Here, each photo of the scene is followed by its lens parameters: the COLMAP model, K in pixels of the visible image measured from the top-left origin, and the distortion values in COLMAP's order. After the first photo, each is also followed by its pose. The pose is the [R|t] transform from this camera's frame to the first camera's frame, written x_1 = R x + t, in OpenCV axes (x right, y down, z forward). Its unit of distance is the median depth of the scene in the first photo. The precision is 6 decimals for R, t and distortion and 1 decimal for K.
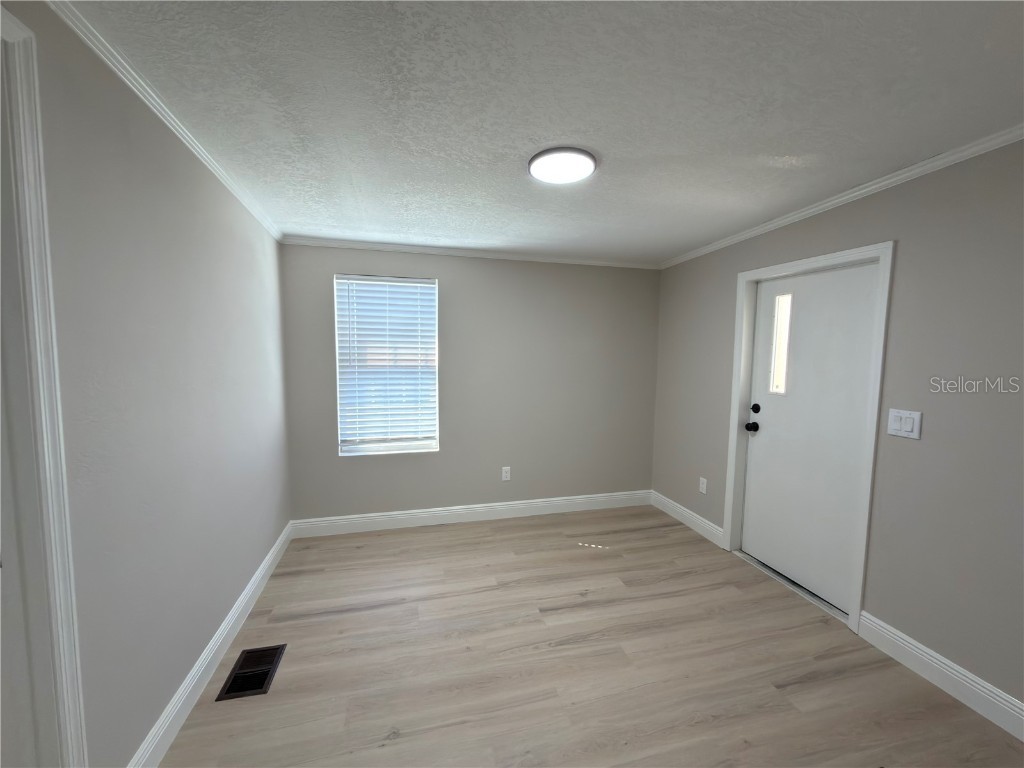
lens RADIAL K [[413.5, 0, 509.2], [0, 413.5, 386.9], [0, 0, 1]] dist [0.001094, -0.000002]
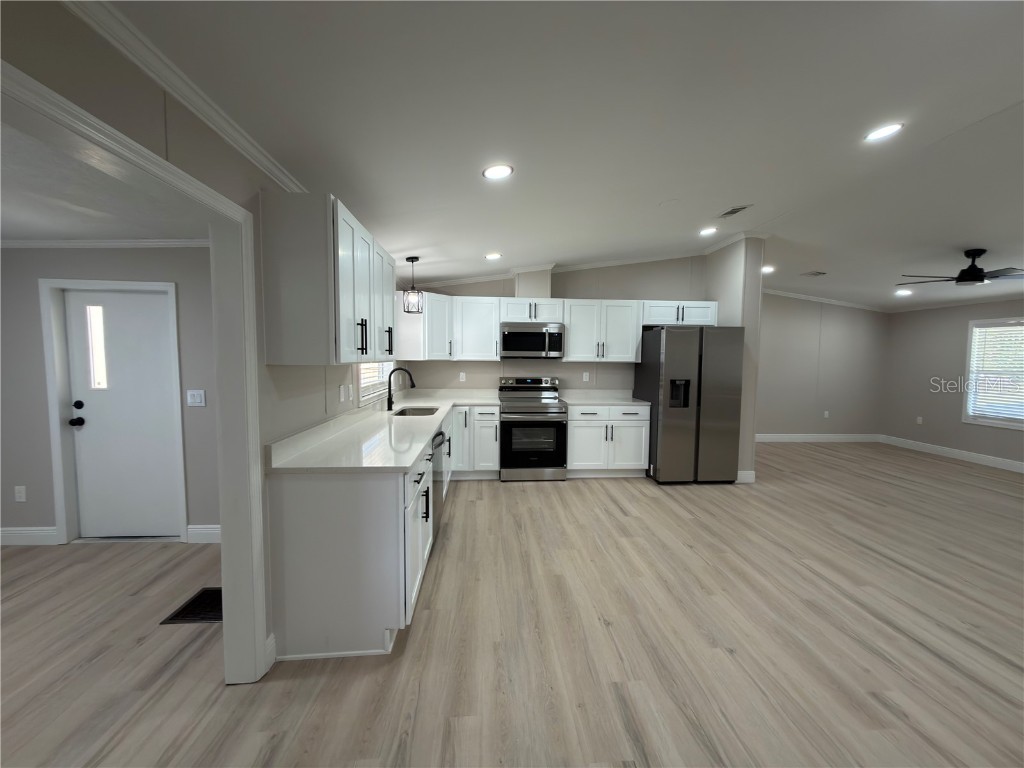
lens RADIAL K [[409.0, 0, 512.7], [0, 409.0, 384.3], [0, 0, 1]] dist [0.000986, 0.000353]
pose [[0.191824, -0.076644, 0.978432, -0.237699], [0.080928, 0.994786, 0.062059, 0.022552], [-0.978087, 0.067278, 0.197027, -0.339388]]
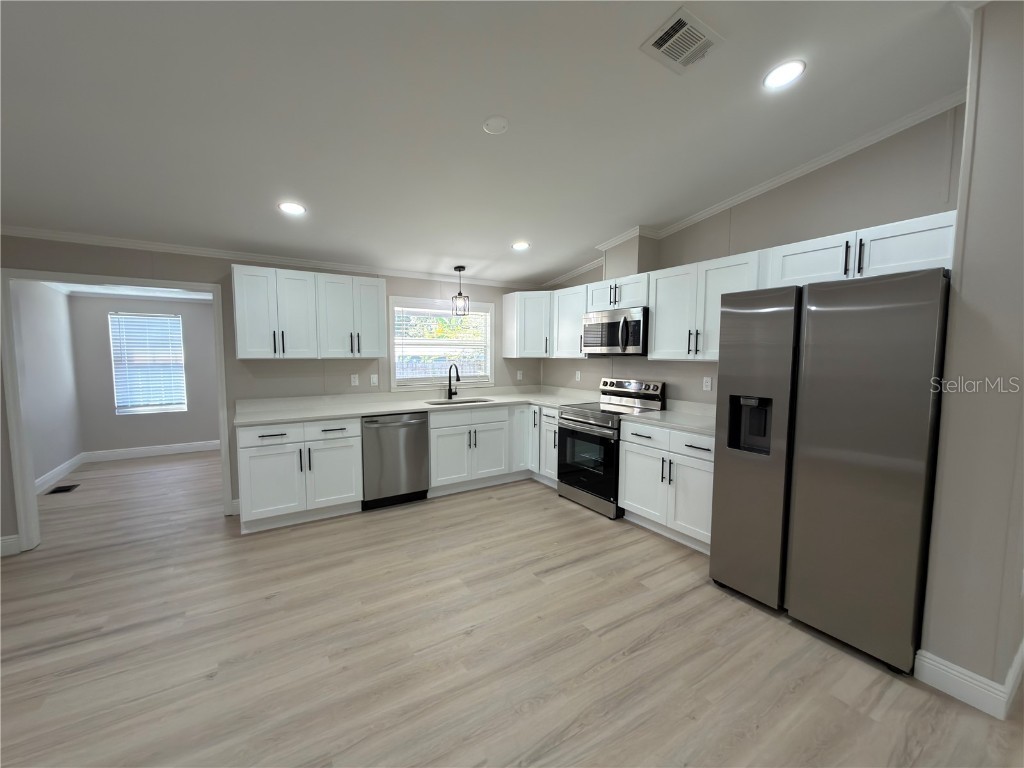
lens RADIAL K [[409.0, 0, 512.7], [0, 409.0, 384.3], [0, 0, 1]] dist [0.000986, 0.000353]
pose [[0.952864, -0.035508, 0.301311, 0.729287], [0.037942, 0.999277, -0.002229, 0.112666], [-0.301014, 0.013556, 0.953523, -1.265474]]
